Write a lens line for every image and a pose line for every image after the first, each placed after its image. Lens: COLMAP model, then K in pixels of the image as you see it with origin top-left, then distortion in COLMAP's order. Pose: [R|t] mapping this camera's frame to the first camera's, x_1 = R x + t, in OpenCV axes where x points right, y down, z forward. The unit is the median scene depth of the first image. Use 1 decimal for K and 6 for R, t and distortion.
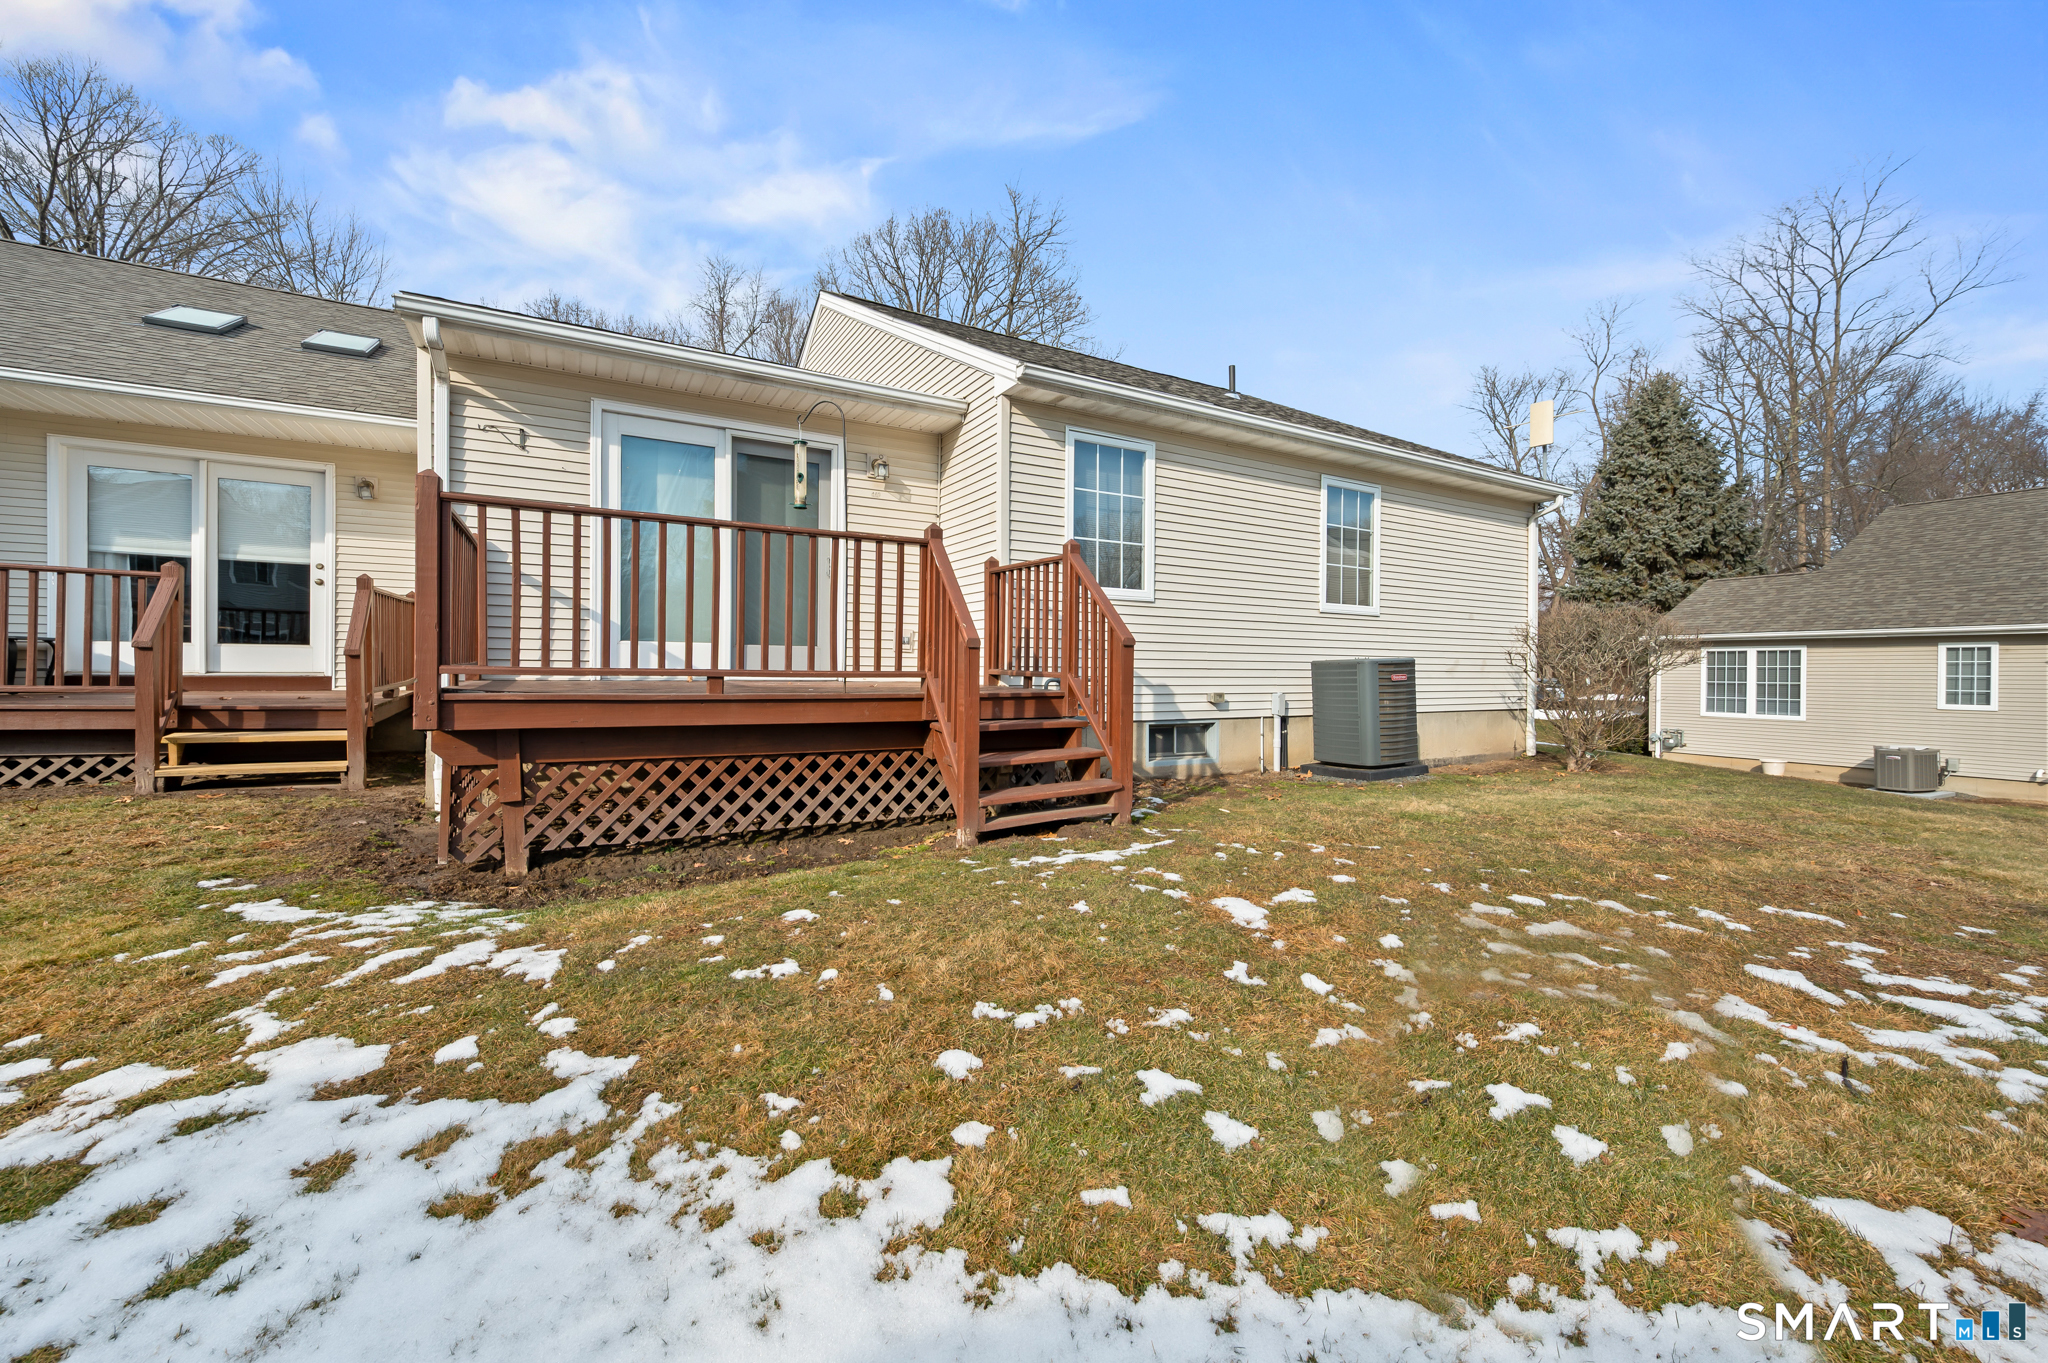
lens RADIAL K [[816.7, 0, 1024.0], [0, 816.7, 681.5], [0, 0, 1]] dist [0.000952, 0.000301]
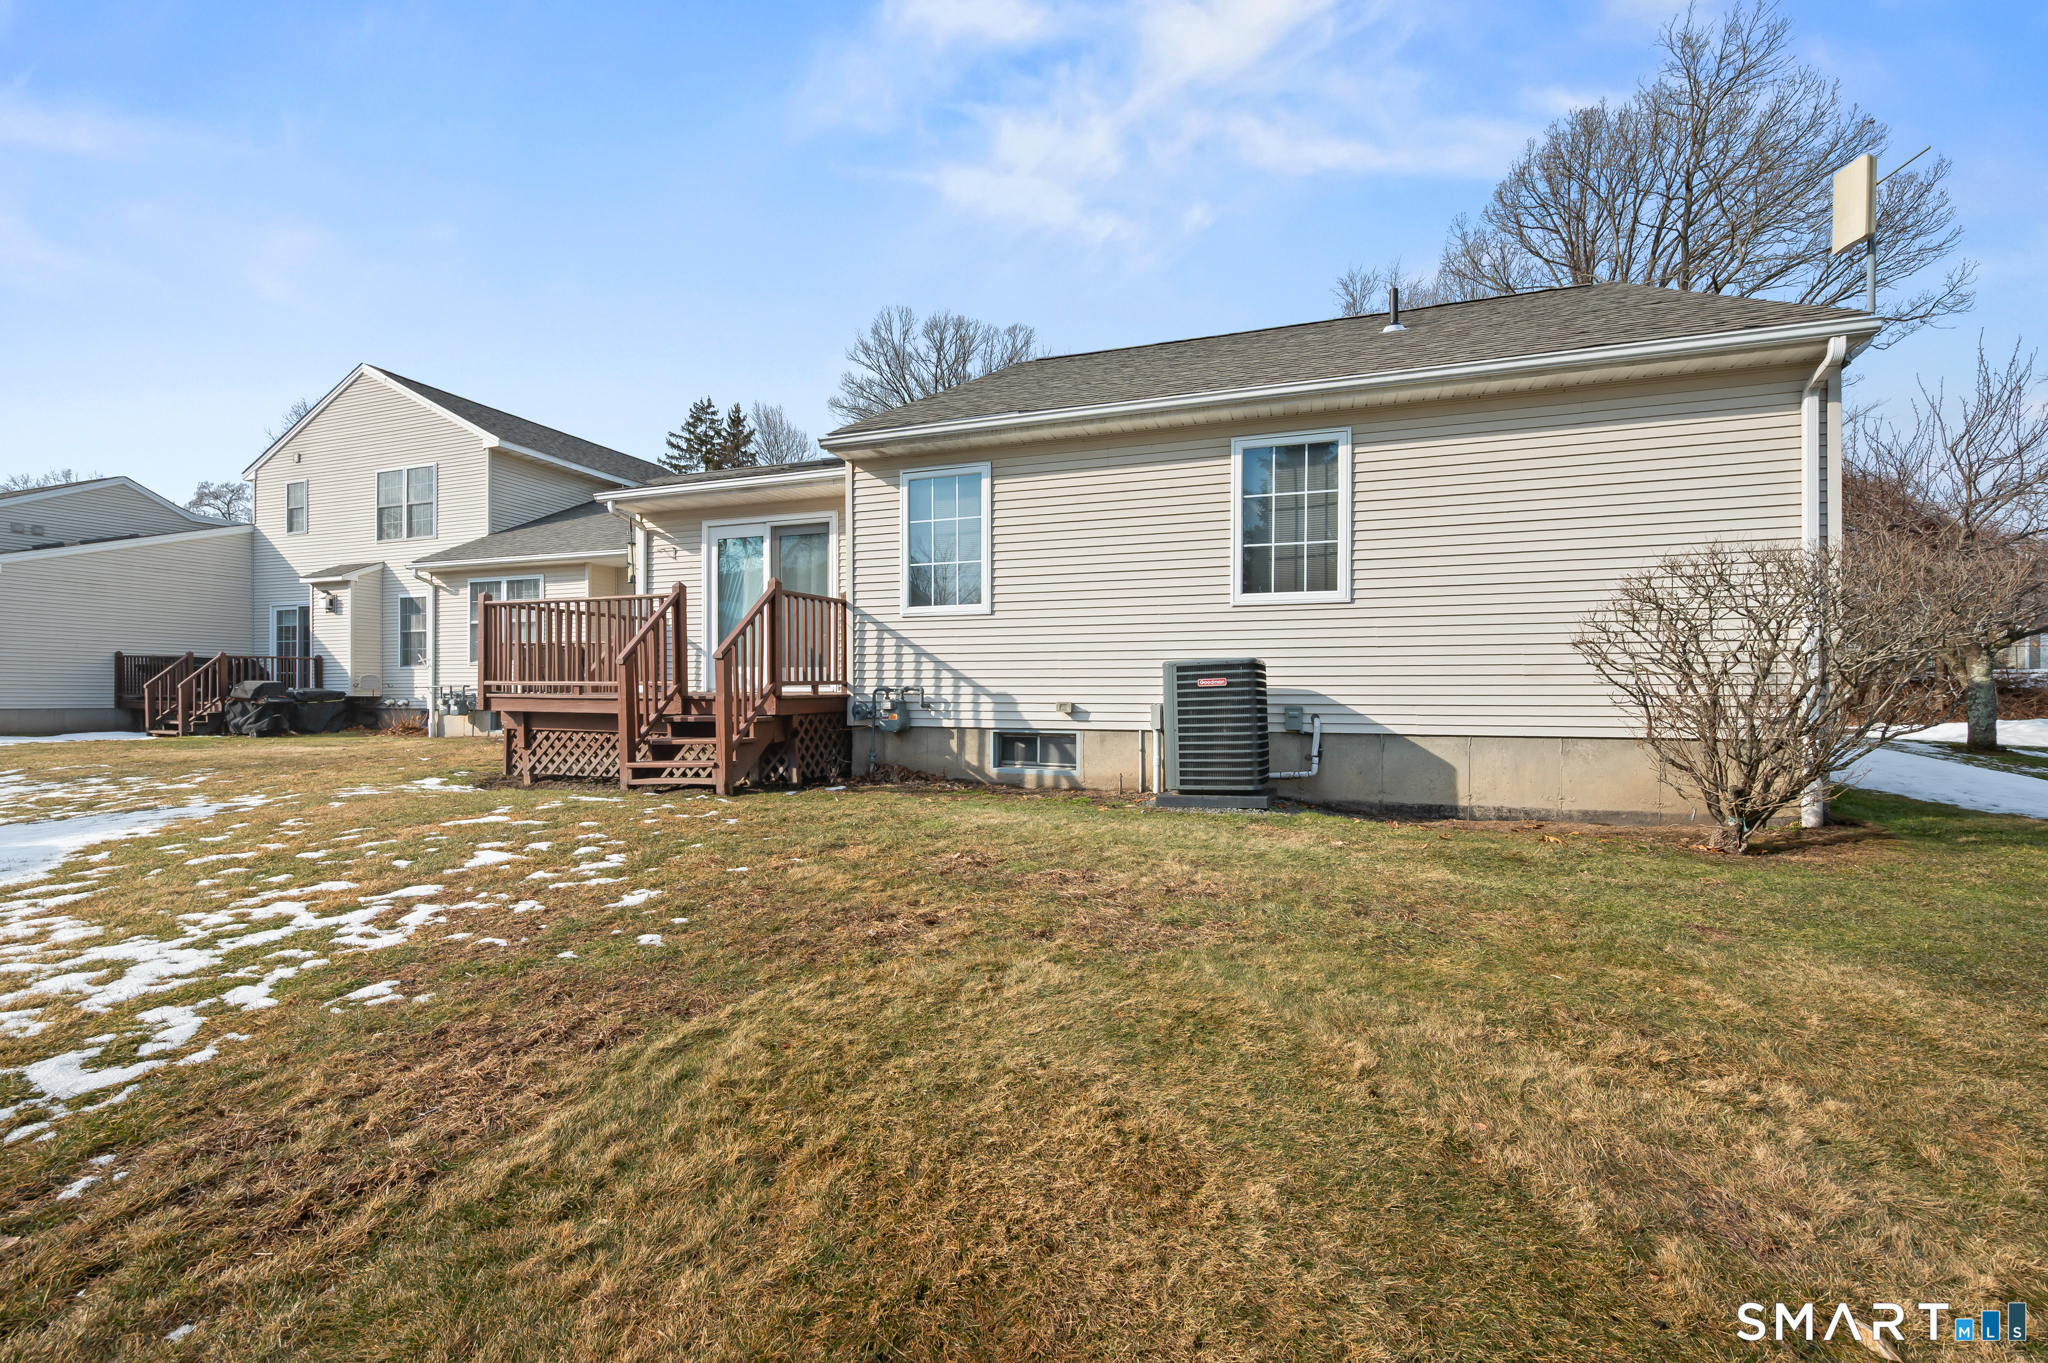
lens RADIAL K [[852.1, 0, 1032.3], [0, 852.1, 710.3], [0, 0, 1]] dist [0.001006, -0.000002]
pose [[0.641259, 0.007851, -0.767285, 1.135601], [-0.006869, 0.999966, 0.004490, 0.022251], [0.767294, 0.002391, 0.641291, 0.376732]]
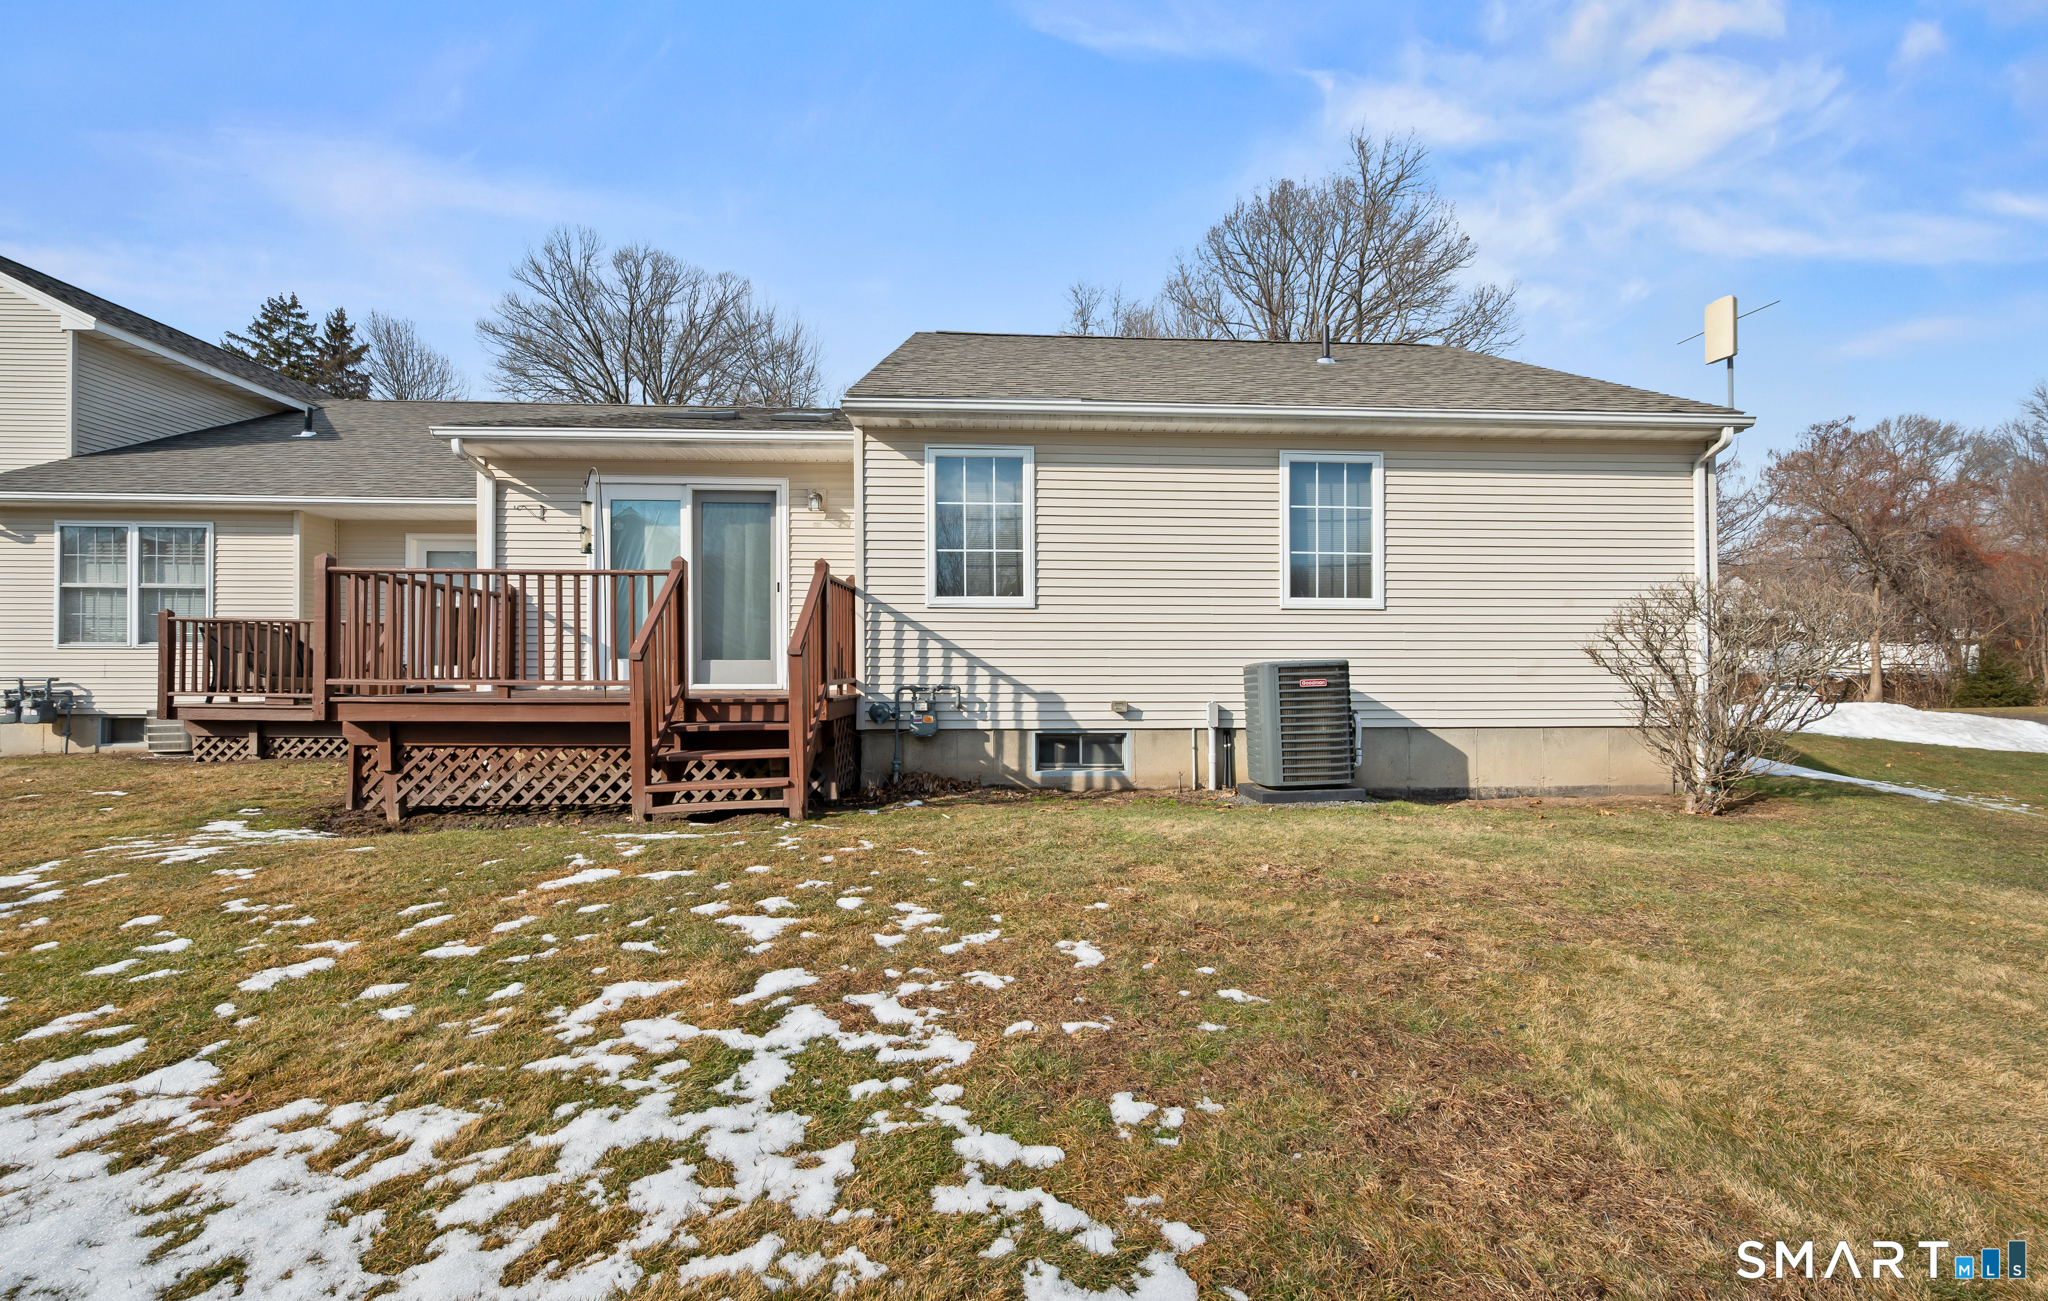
lens RADIAL K [[873.8, 0, 1067.1], [0, 873.8, 686.7], [0, 0, 1]] dist [0.001403, -0.000409]
pose [[0.891303, -0.005149, -0.453379, 0.737782], [0.001878, 0.999969, -0.007665, 0.005790], [0.453404, 0.005980, 0.891285, 0.089355]]
